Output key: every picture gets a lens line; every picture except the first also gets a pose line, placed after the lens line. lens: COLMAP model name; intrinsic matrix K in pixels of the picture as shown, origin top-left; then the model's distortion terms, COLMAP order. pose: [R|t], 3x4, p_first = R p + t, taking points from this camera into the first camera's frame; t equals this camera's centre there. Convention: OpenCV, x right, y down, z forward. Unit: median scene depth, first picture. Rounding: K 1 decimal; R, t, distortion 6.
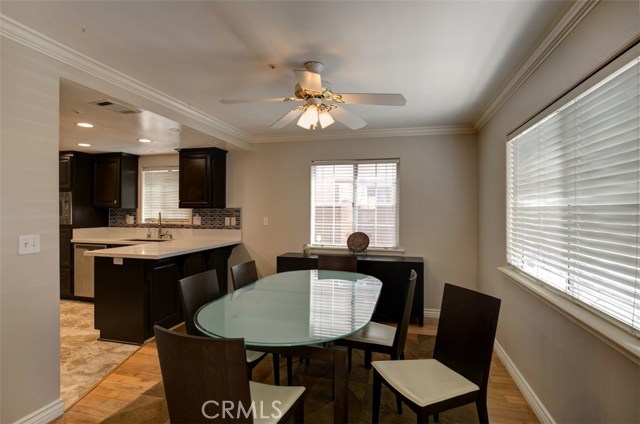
lens RADIAL K [[323.1, 0, 320.0], [0, 323.1, 212.0], [0, 0, 1]] dist [-0.017360, -0.000115]
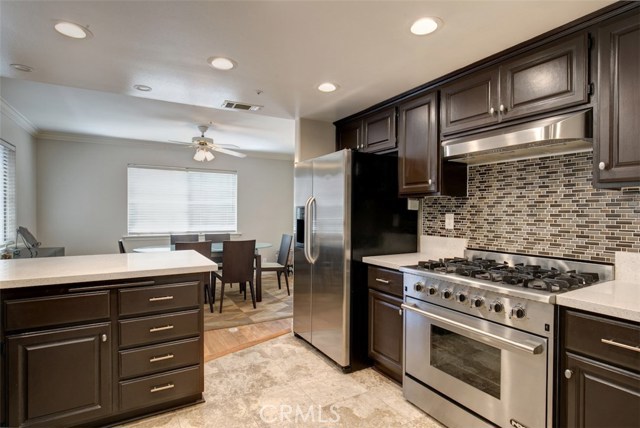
lens RADIAL K [[326.3, 0, 328.0], [0, 326.3, 212.4], [0, 0, 1]] dist [-0.032301, 0.000280]
pose [[-0.710647, -0.006570, 0.703518, -1.561776], [-0.003320, 0.999977, 0.005985, 0.026644], [-0.703541, 0.001918, -0.710652, 1.521230]]
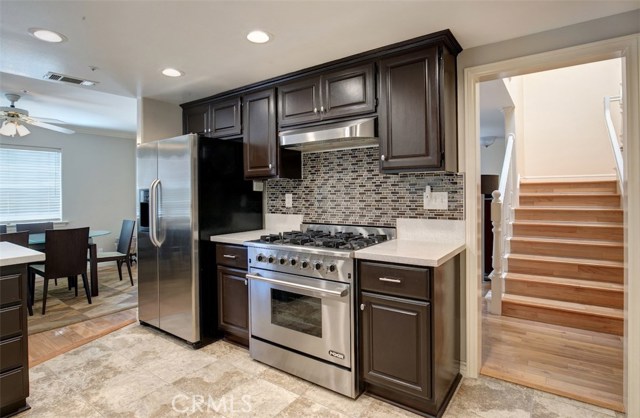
lens RADIAL K [[330.3, 0, 323.8], [0, 330.3, 192.6], [0, 0, 1]] dist [-0.040058, 0.009400]
pose [[-0.934674, 0.010825, 0.355342, -1.649282], [0.012803, 0.999913, 0.003215, 0.028209], [-0.355276, 0.007555, -0.934731, 1.593161]]
